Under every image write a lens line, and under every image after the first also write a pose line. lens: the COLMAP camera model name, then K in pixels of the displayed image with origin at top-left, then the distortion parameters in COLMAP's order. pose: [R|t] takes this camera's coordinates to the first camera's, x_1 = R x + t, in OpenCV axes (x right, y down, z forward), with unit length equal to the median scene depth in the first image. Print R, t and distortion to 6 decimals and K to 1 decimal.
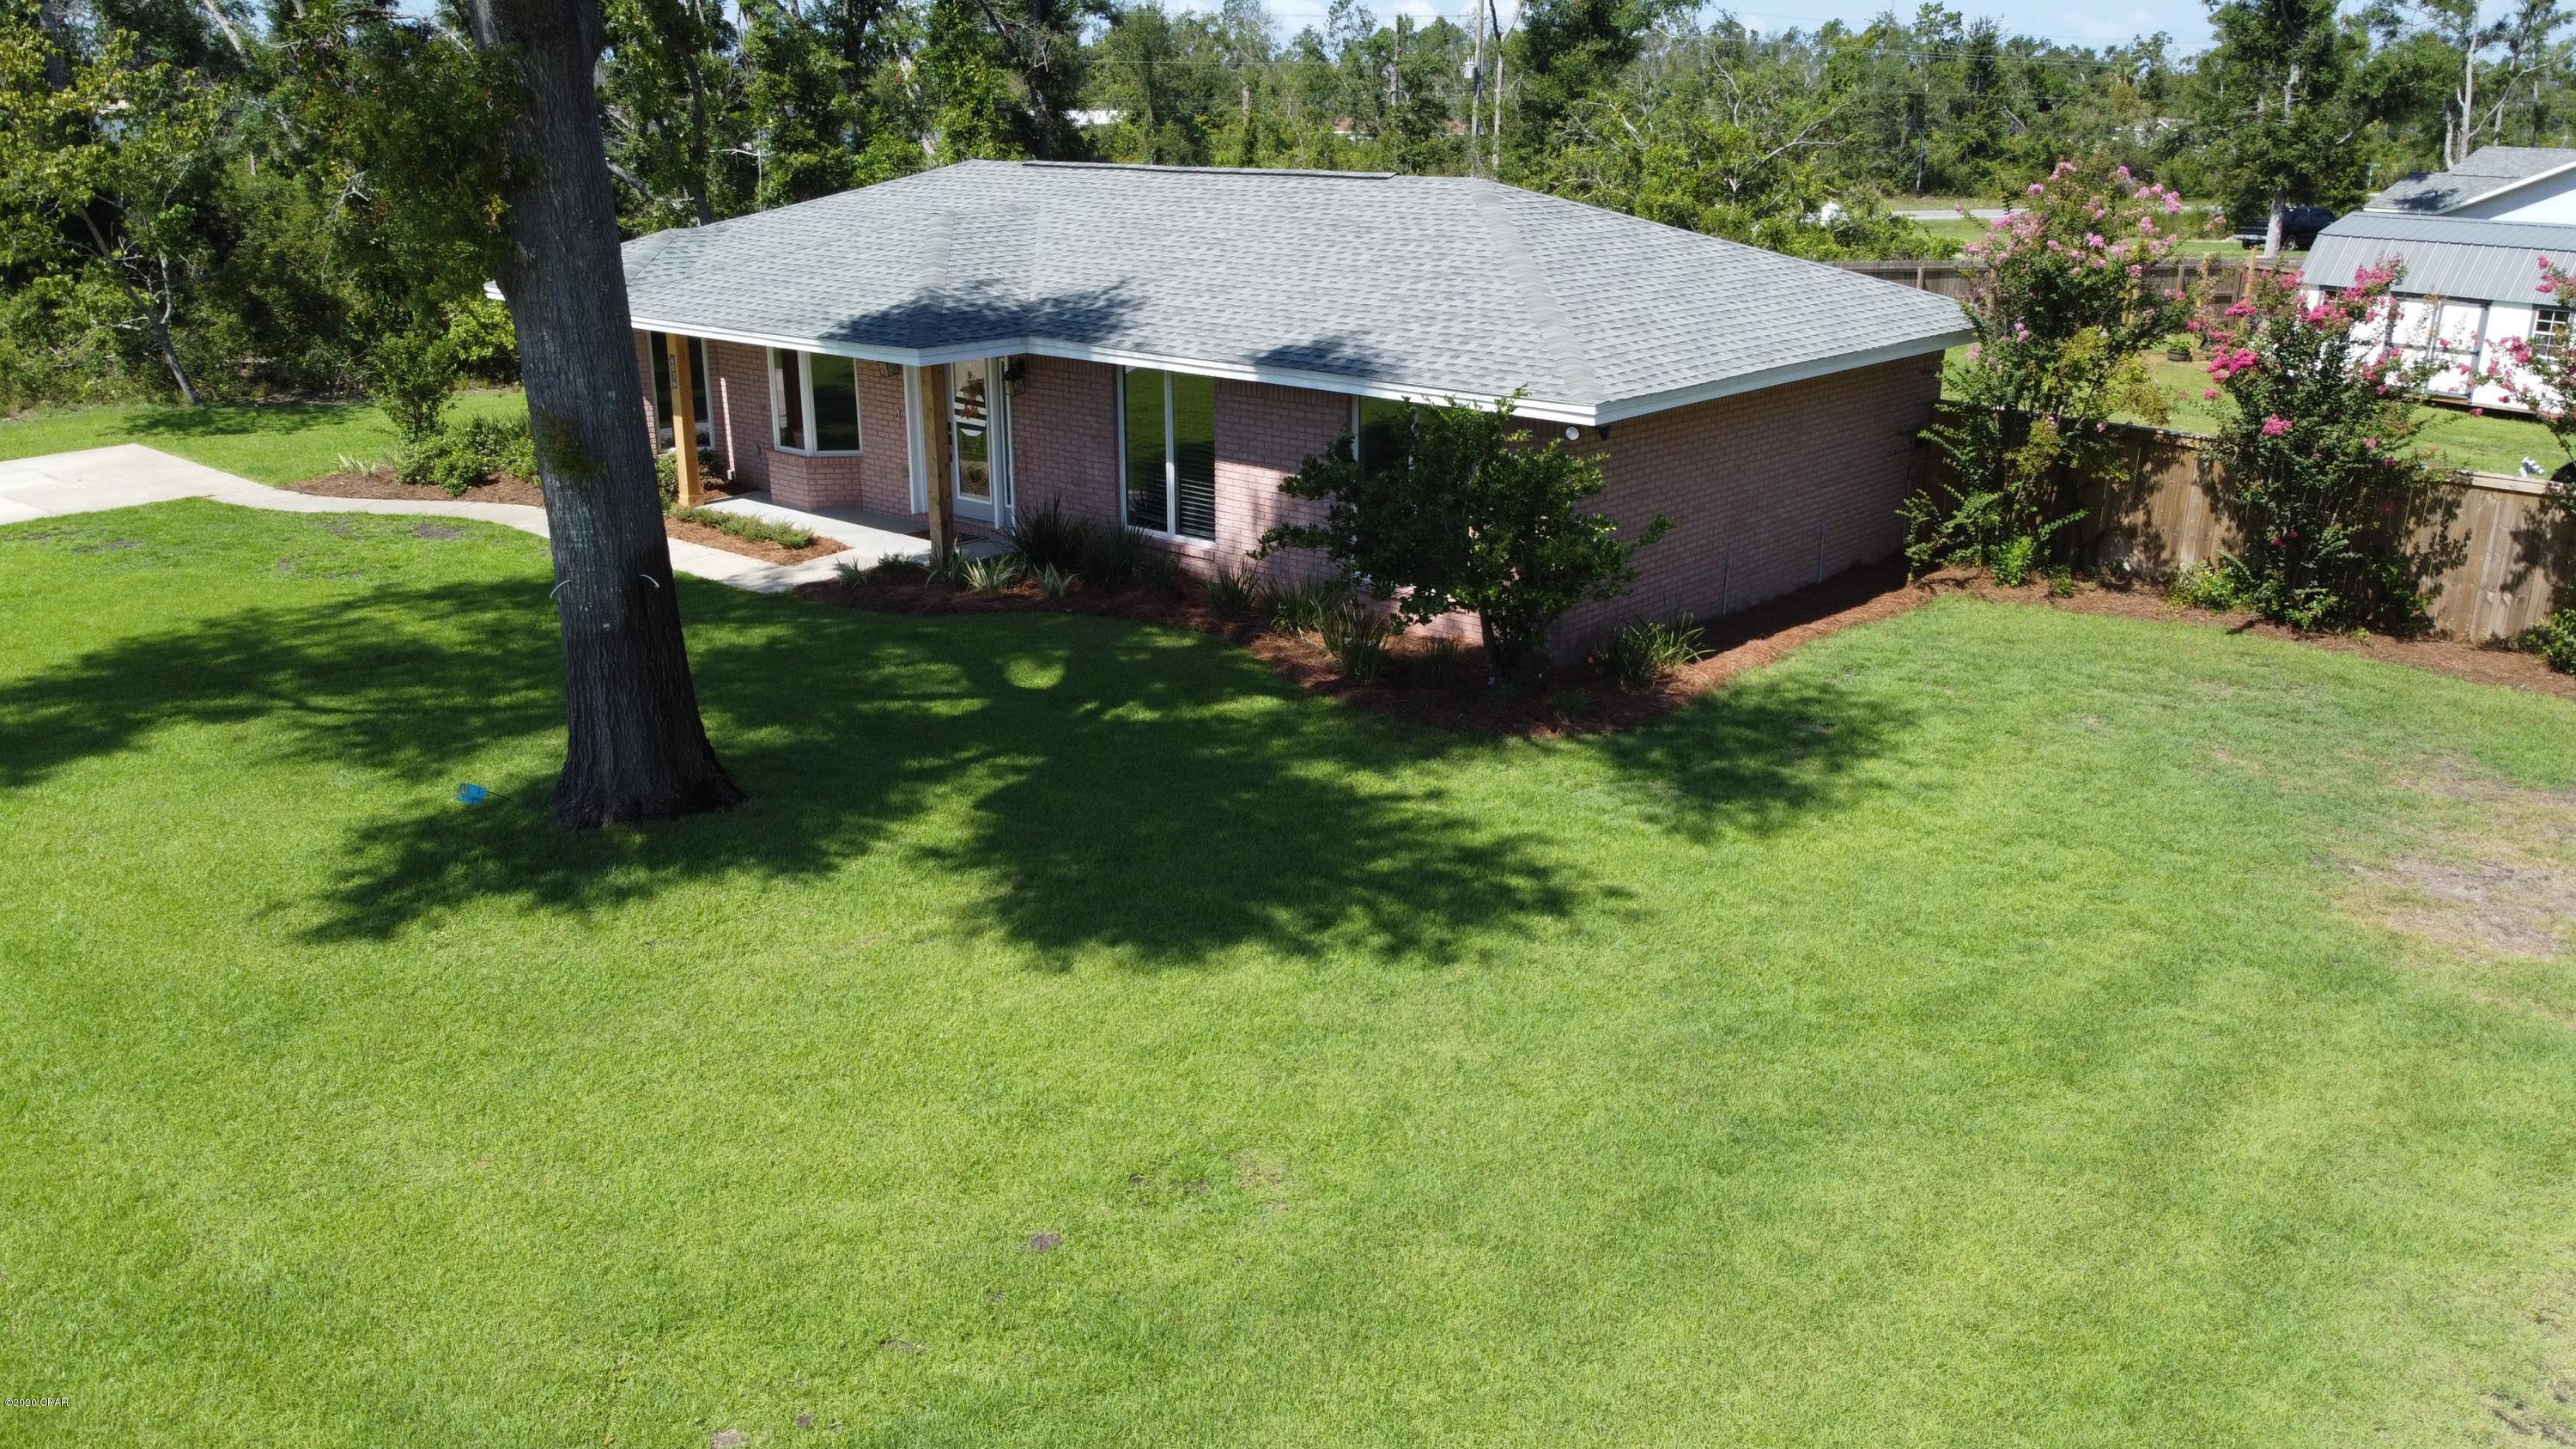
lens RADIAL K [[2019.4, 0, 1288.0], [0, 2019.4, 724.5], [0, 0, 1]] dist [0.002896, -0.000248]
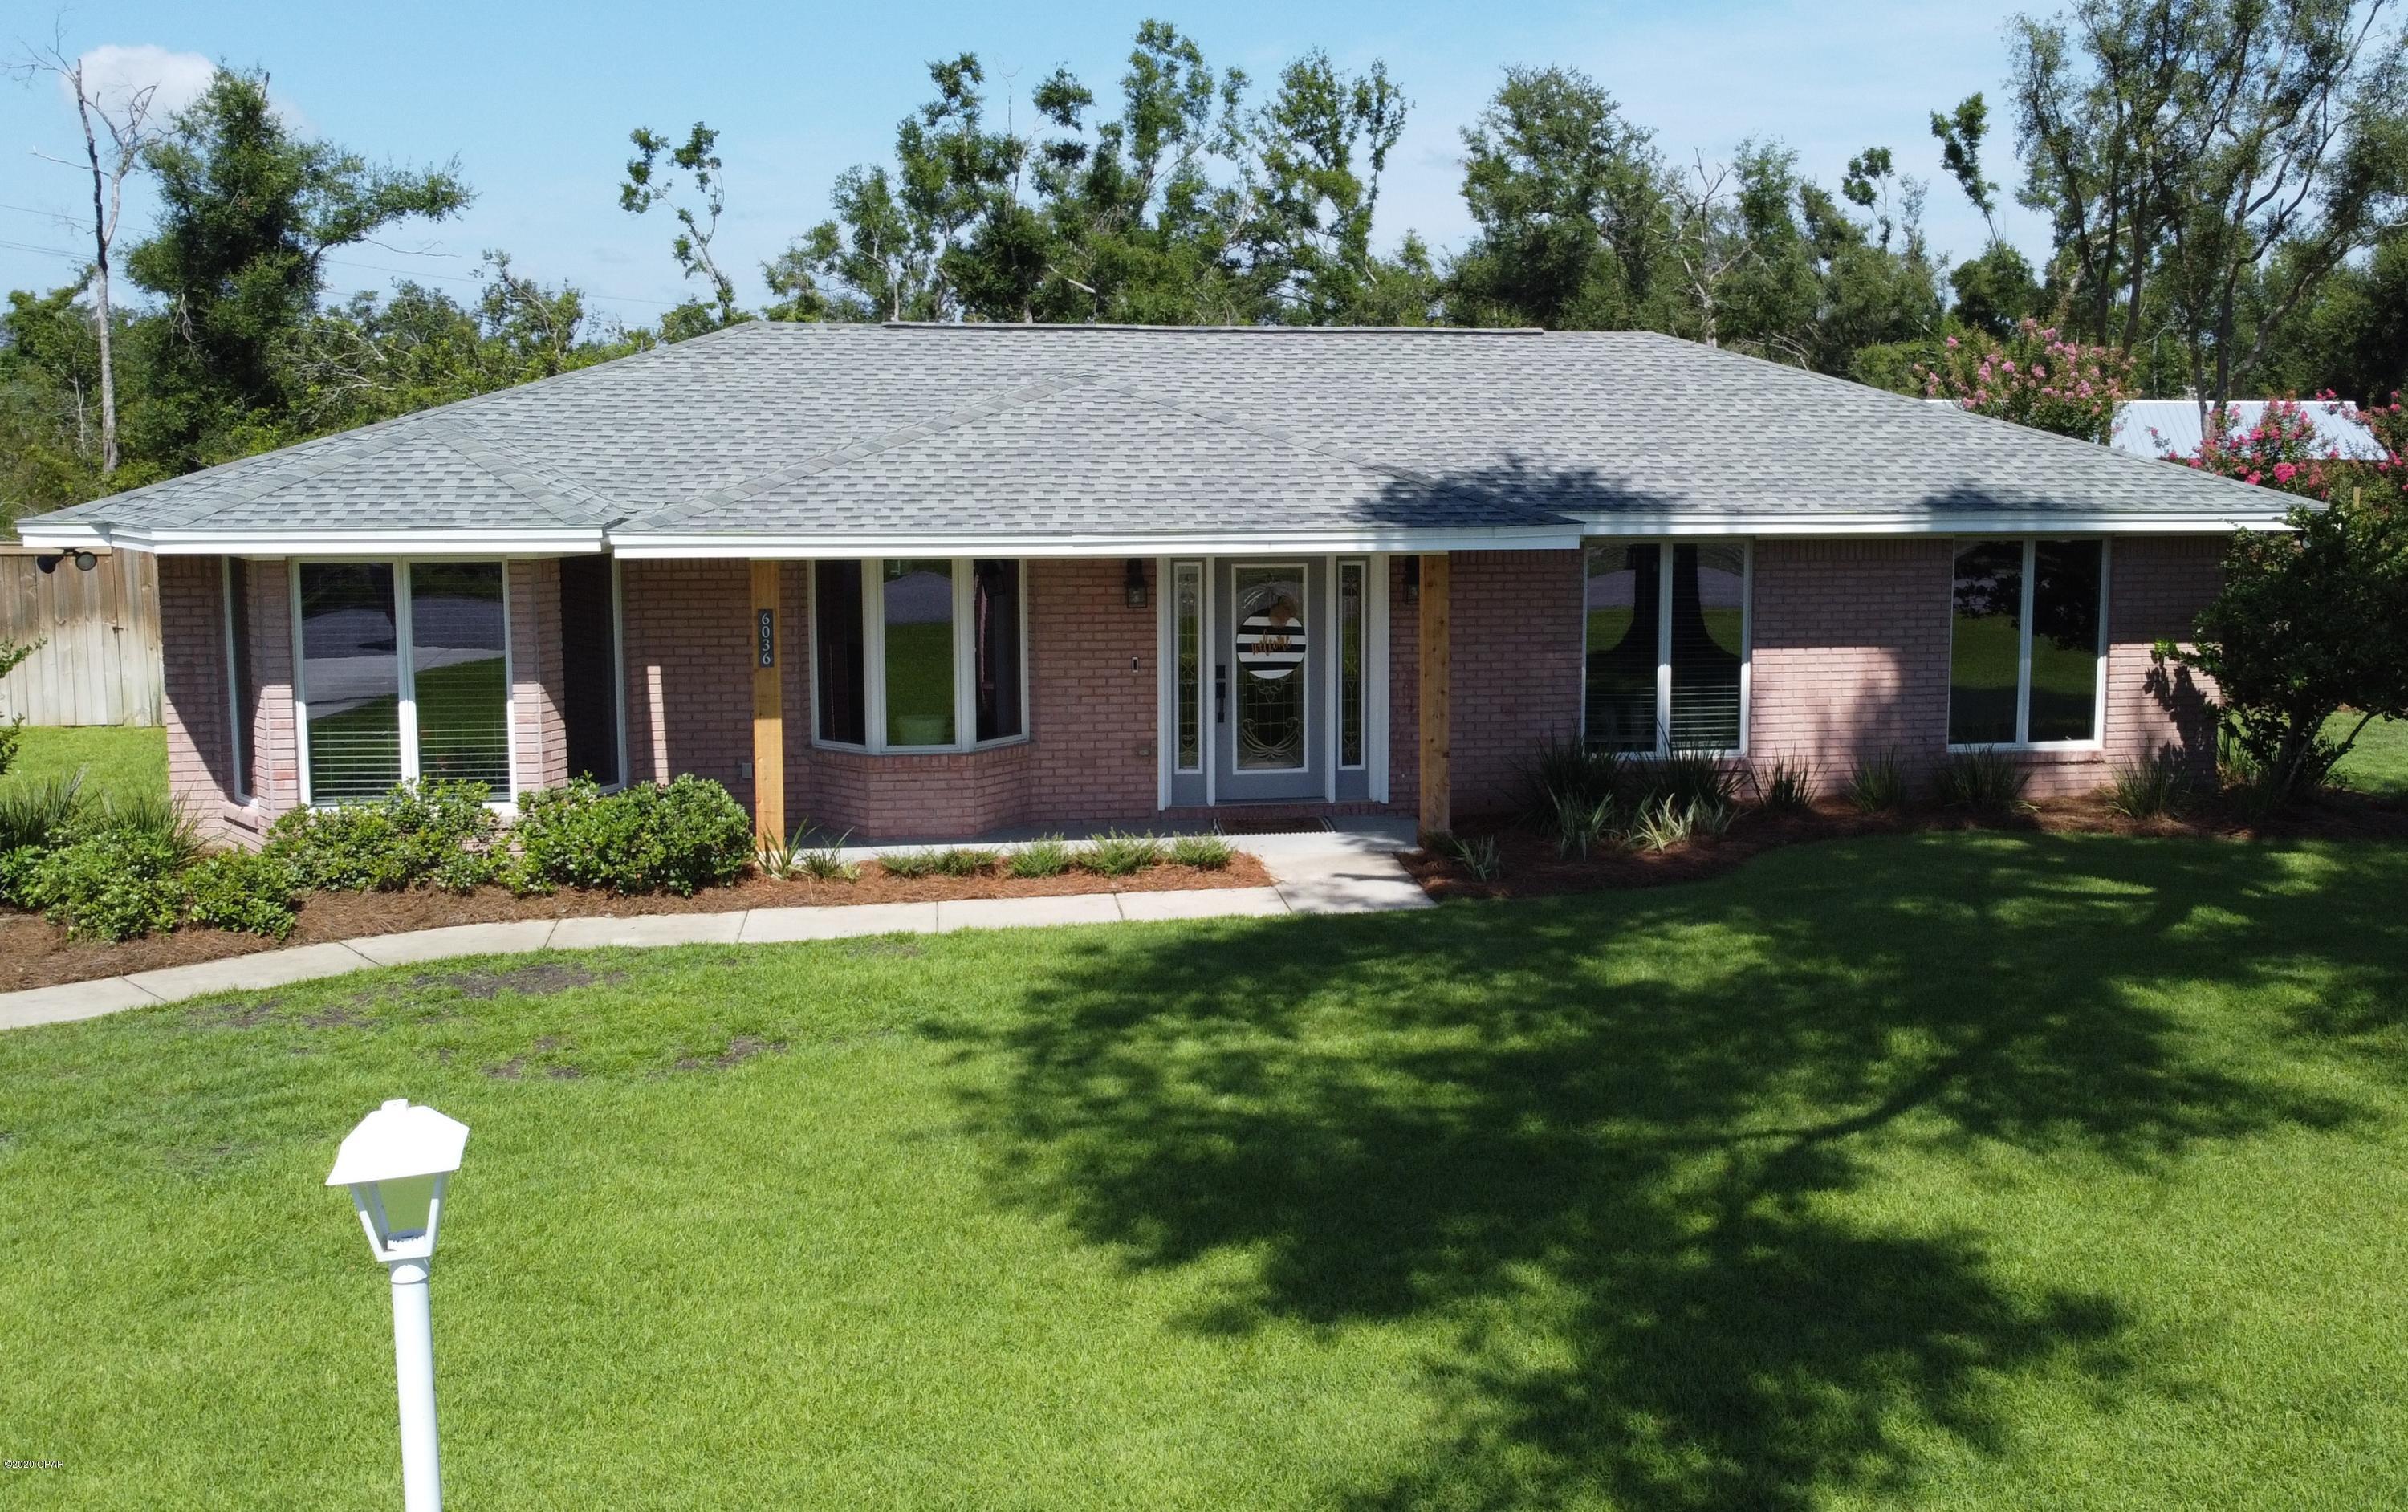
lens RADIAL K [[2367.4, 0, 1204.0], [0, 2367.4, 756.0], [0, 0, 1]] dist [-0.002566, 0.000204]
pose [[0.625231, -0.120445, 0.771089, -0.827088], [0.232112, 0.972009, -0.036377, -0.095833], [-0.745124, 0.201723, 0.635687, 0.521095]]
